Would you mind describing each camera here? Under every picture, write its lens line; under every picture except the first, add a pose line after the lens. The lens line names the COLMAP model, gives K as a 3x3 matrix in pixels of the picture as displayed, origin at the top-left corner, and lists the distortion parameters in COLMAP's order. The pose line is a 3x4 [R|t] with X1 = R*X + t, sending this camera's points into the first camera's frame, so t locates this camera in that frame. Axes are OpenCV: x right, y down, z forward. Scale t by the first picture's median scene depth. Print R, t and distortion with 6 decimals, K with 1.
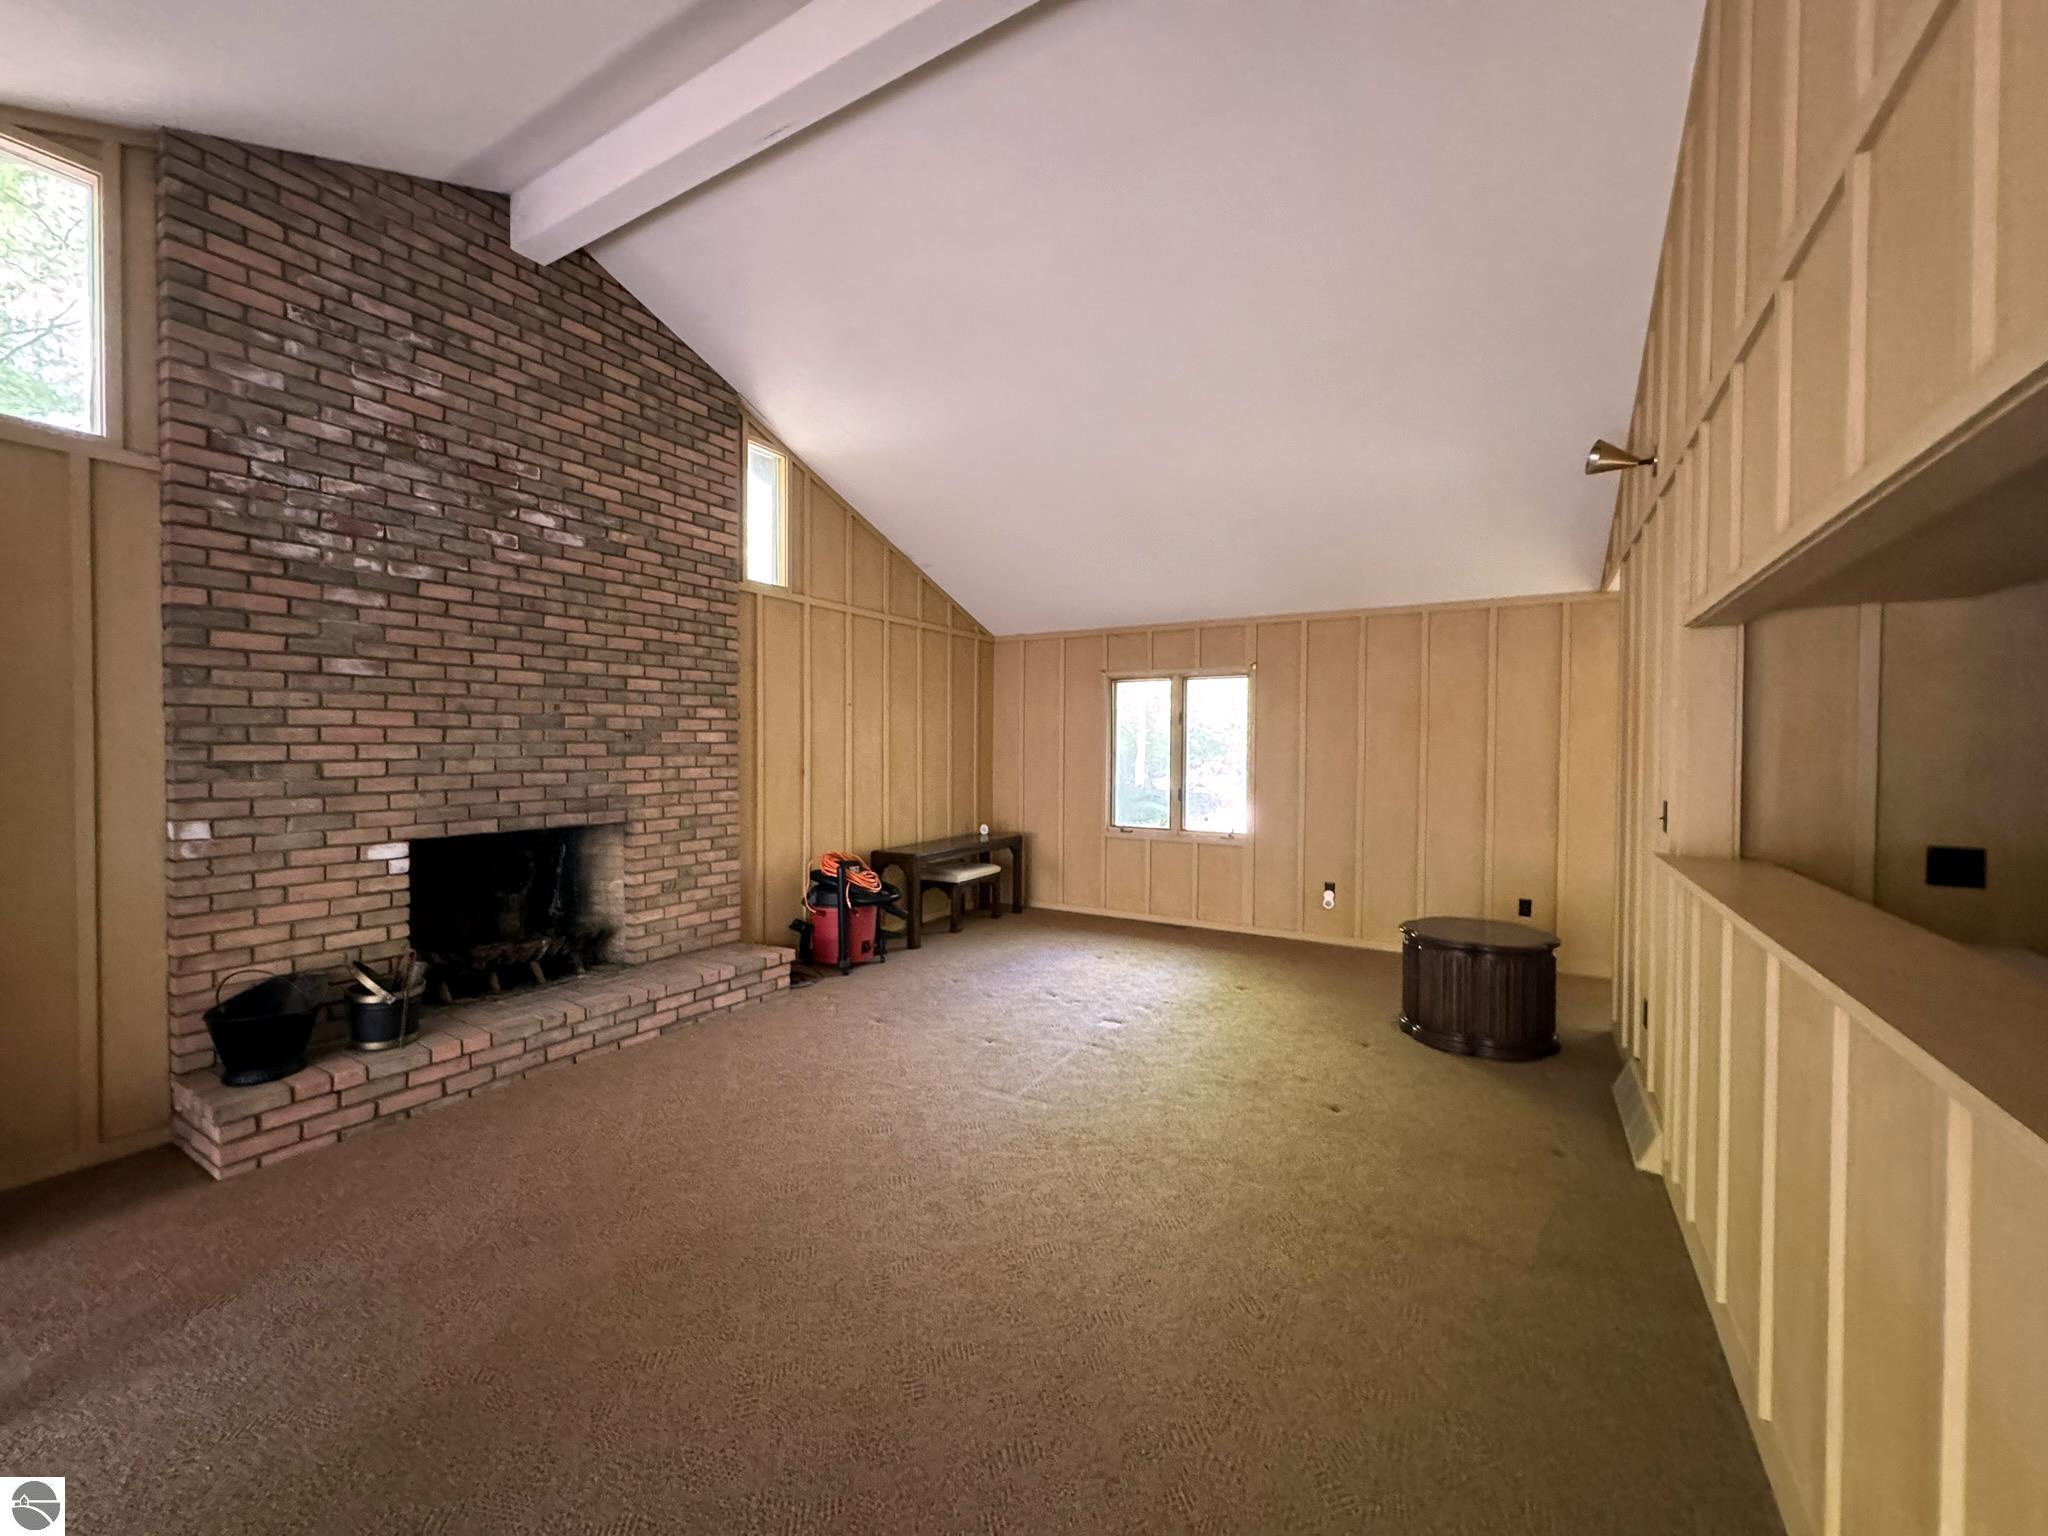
lens RADIAL K [[819.2, 0, 1024.0], [0, 819.2, 768.0], [0, 0, 1]] dist [-0.000068, 0.000047]
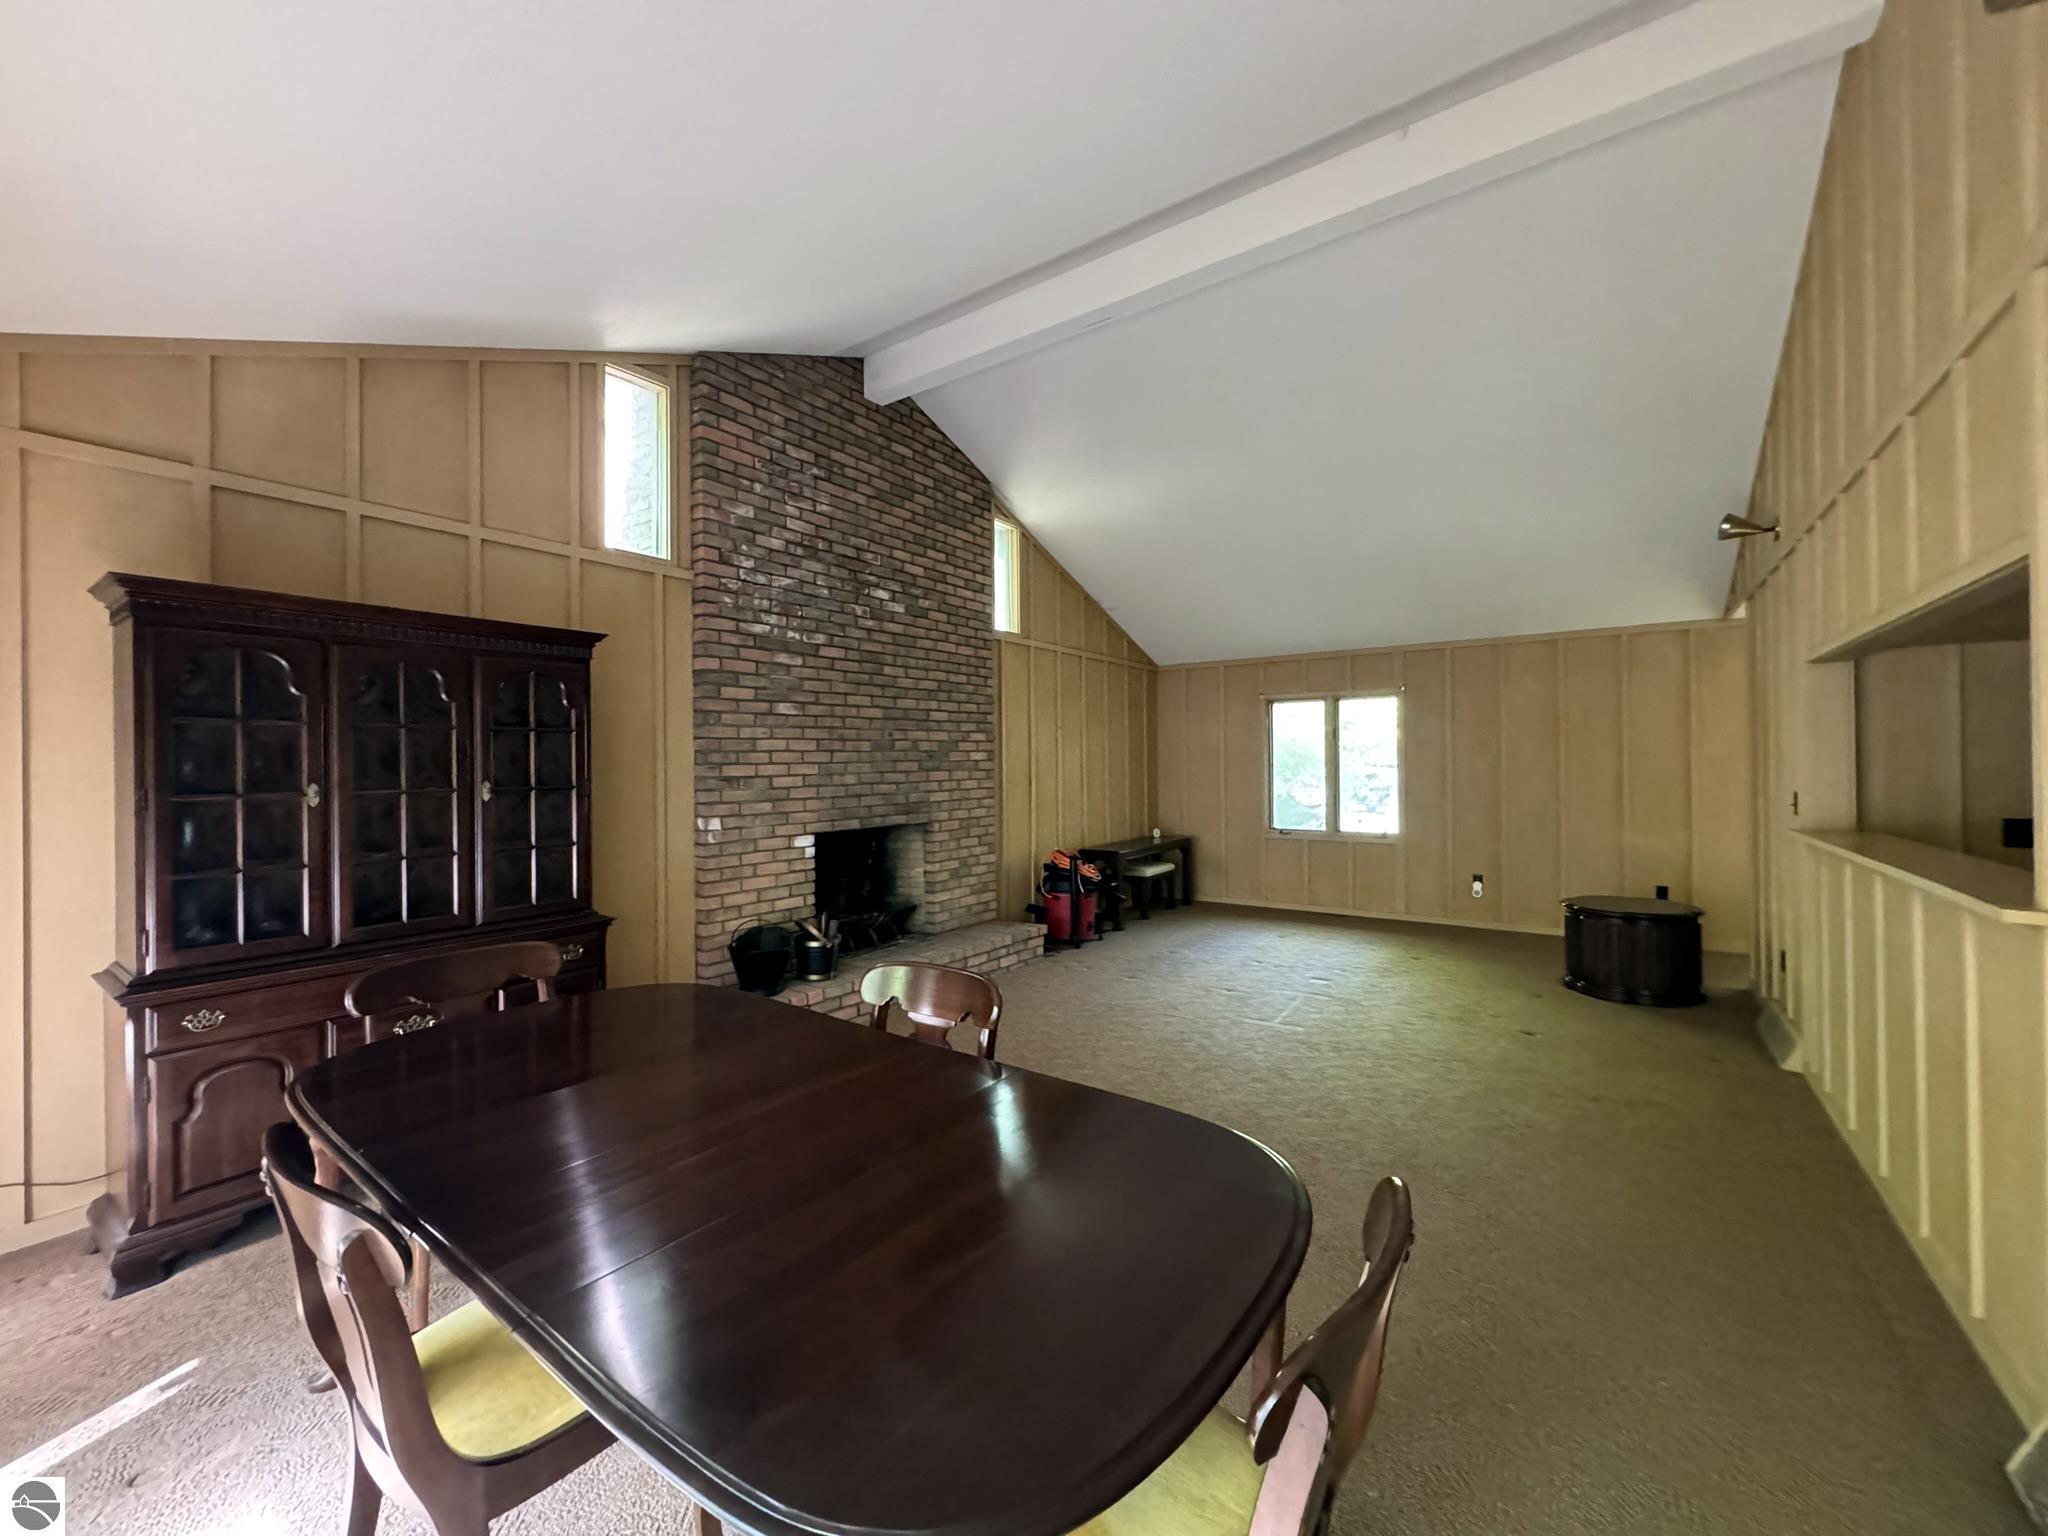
lens RADIAL K [[819.2, 0, 1024.0], [0, 819.2, 768.0], [0, 0, 1]] dist [-0.000068, 0.000047]
pose [[0.996678, -0.014778, -0.080087, -0.265278], [0.013037, 0.999668, -0.022225, 0.012545], [0.080389, 0.021107, 0.996540, -0.315235]]
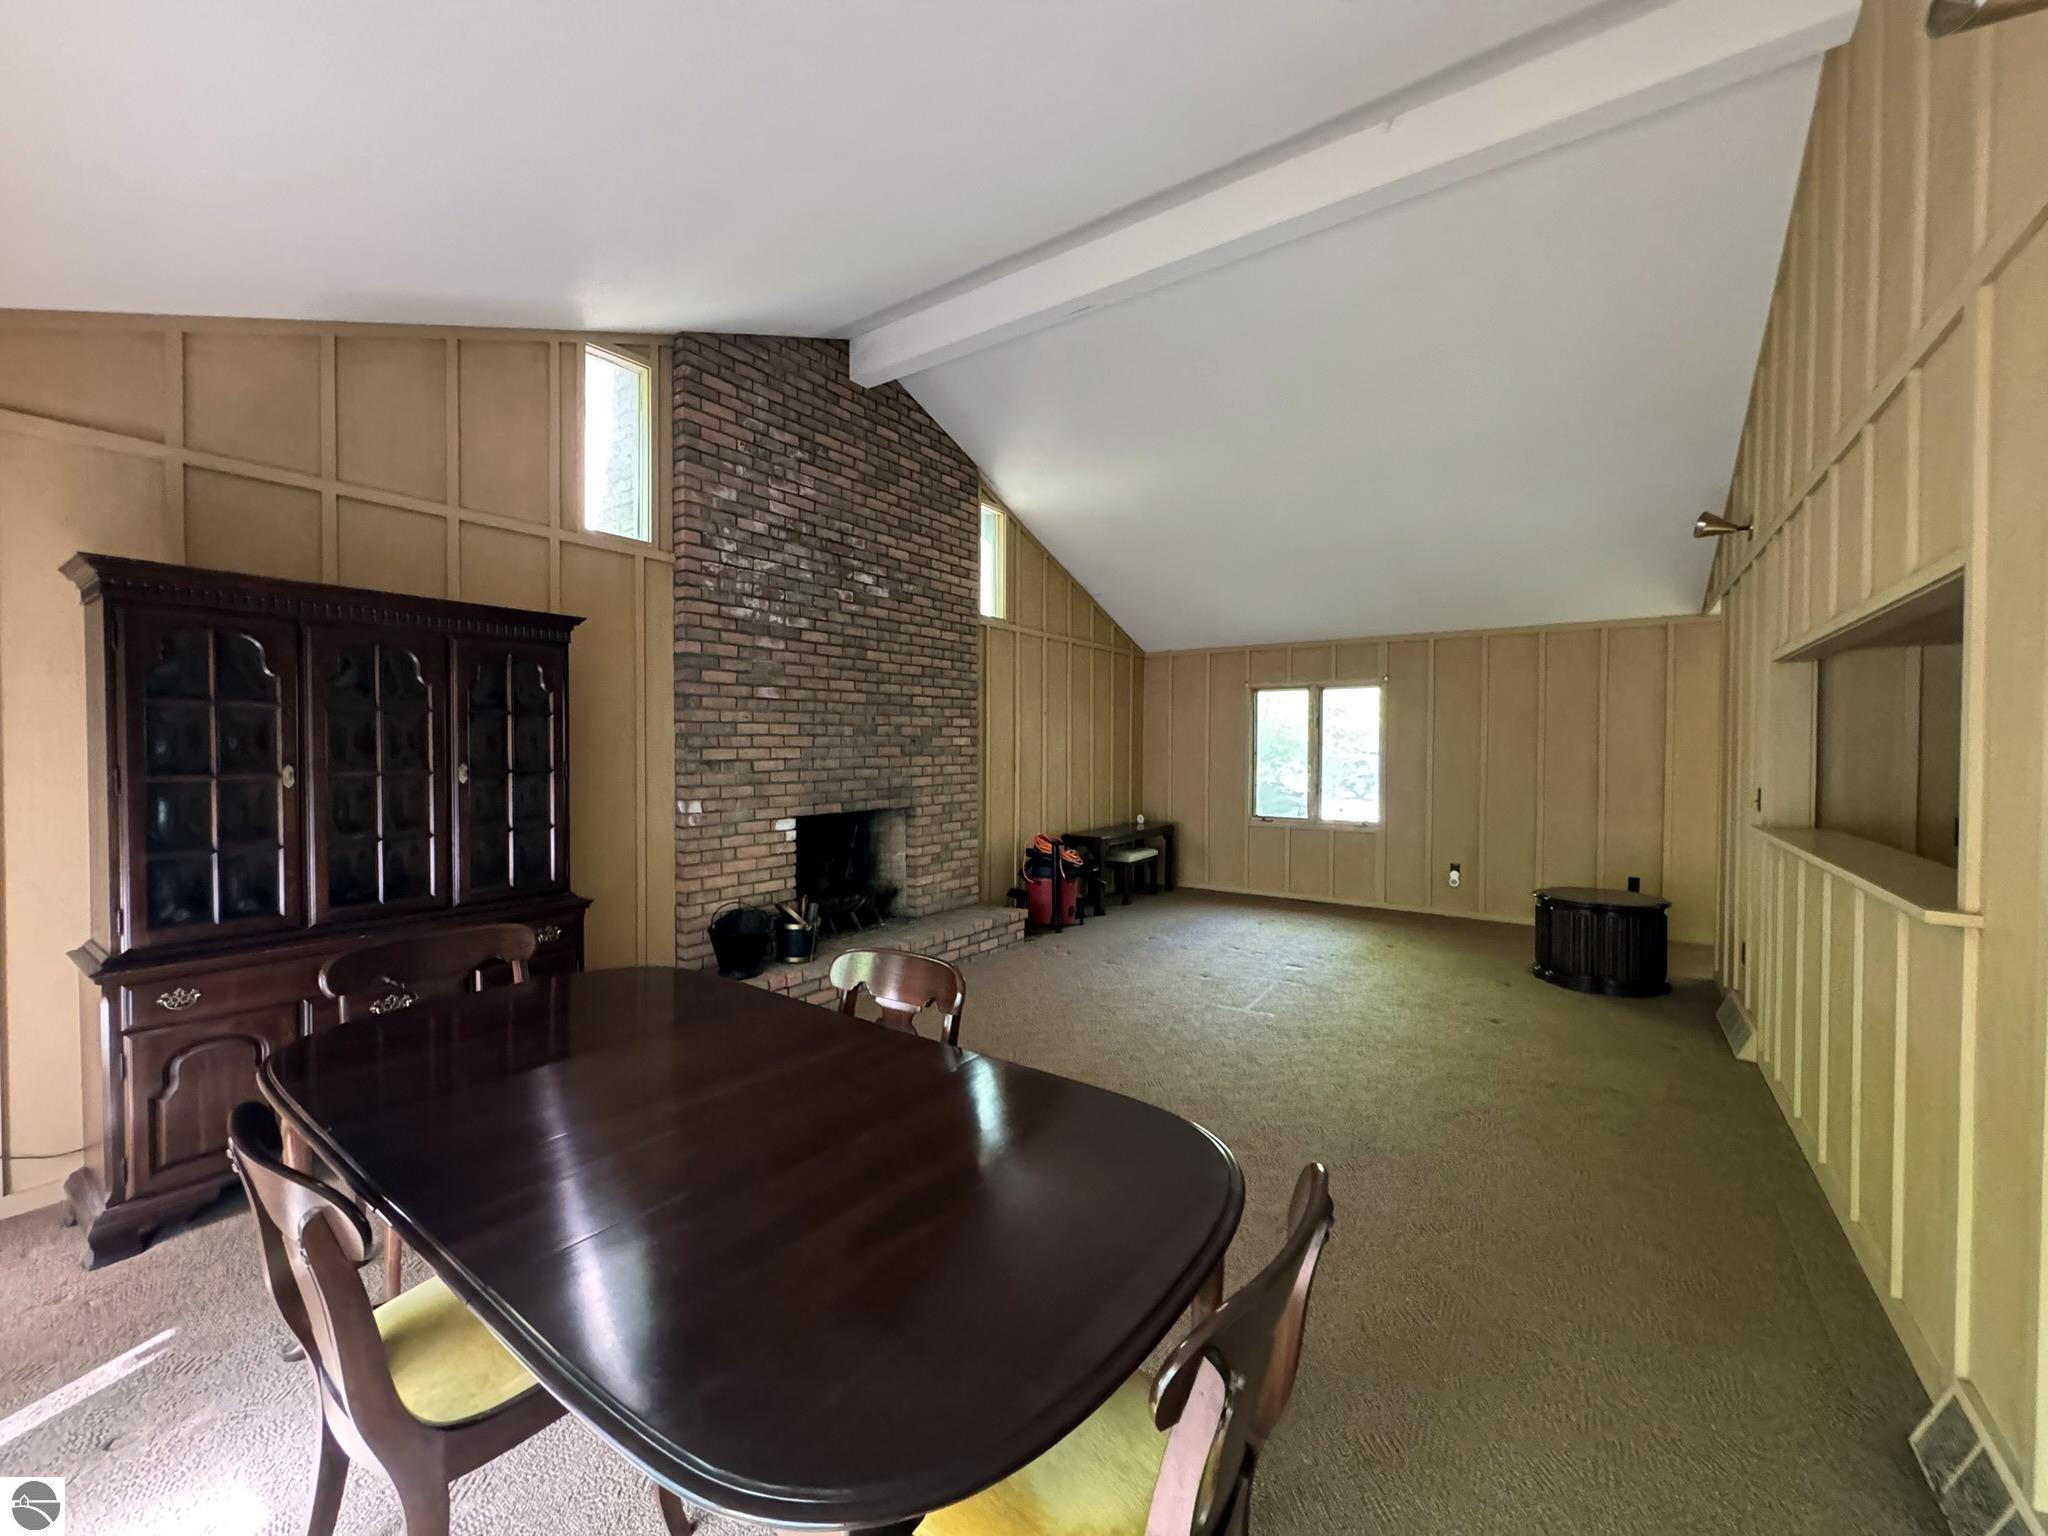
lens RADIAL K [[819.2, 0, 1024.0], [0, 819.2, 768.0], [0, 0, 1]] dist [-0.000068, 0.000047]
pose [[0.997522, -0.000865, -0.070355, -0.247387], [0.000815, 0.999999, -0.000743, 0.006234], [0.070355, 0.000684, 0.997522, -0.323264]]
